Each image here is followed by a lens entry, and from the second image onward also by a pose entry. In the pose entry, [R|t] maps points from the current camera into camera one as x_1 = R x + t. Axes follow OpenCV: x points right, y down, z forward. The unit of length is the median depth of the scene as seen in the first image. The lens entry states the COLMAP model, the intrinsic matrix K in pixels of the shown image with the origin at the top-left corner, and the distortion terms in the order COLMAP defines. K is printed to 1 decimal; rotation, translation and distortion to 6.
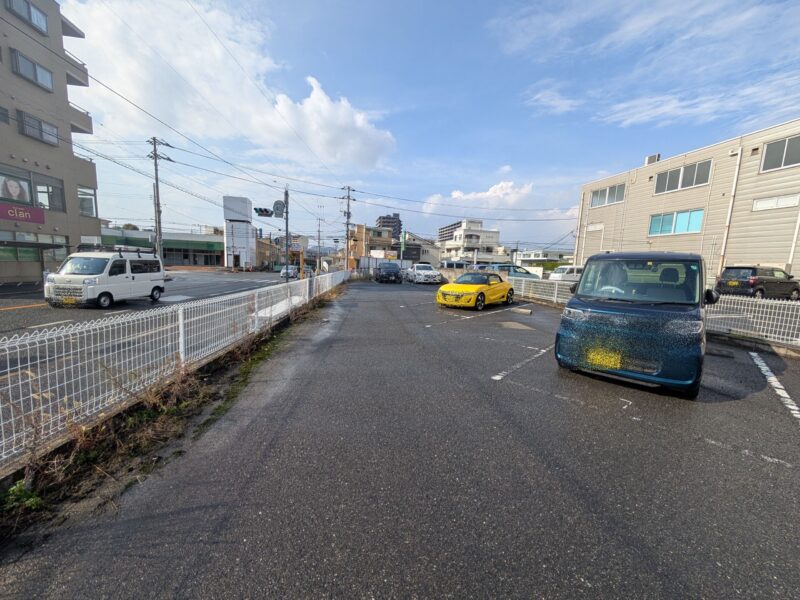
lens RADIAL K [[300.7, 0, 406.5], [0, 300.7, 299.7], [0, 0, 1]] dist [0.014164, -0.000047]
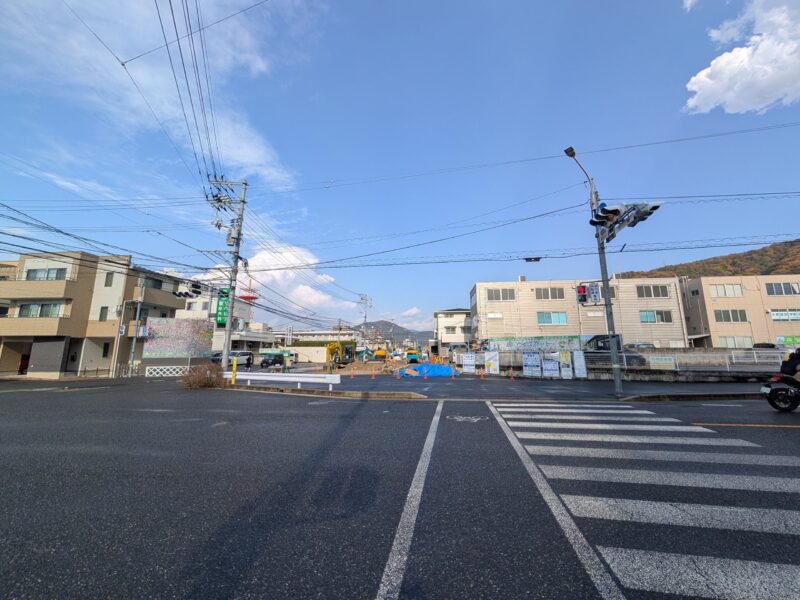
lens RADIAL K [[300.7, 0, 404.7], [0, 300.7, 303.1], [0, 0, 1]] dist [0.014164, -0.000047]
pose [[0.315927, 0.108879, 0.942515, -0.066511], [0.130601, 0.978947, -0.156865, -0.011946], [-0.939752, 0.172652, 0.295056, 0.084156]]
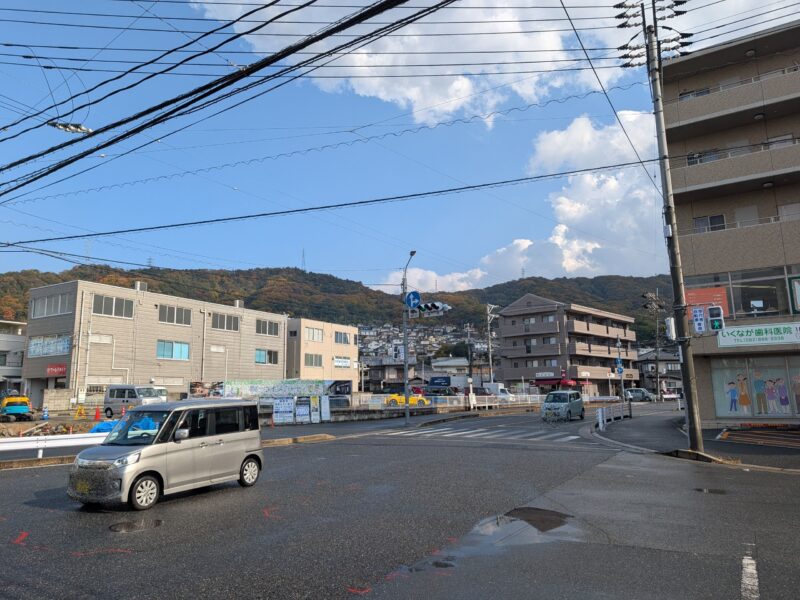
lens RADIAL K [[566.7, 0, 399.1], [0, 566.7, 298.2], [0, 0, 1]] dist [0.015330, -0.000456]
pose [[-0.742310, 0.079086, 0.665373, -0.087367], [0.061627, 0.996859, -0.049733, -0.019835], [-0.667216, 0.004088, -0.744853, 0.140803]]
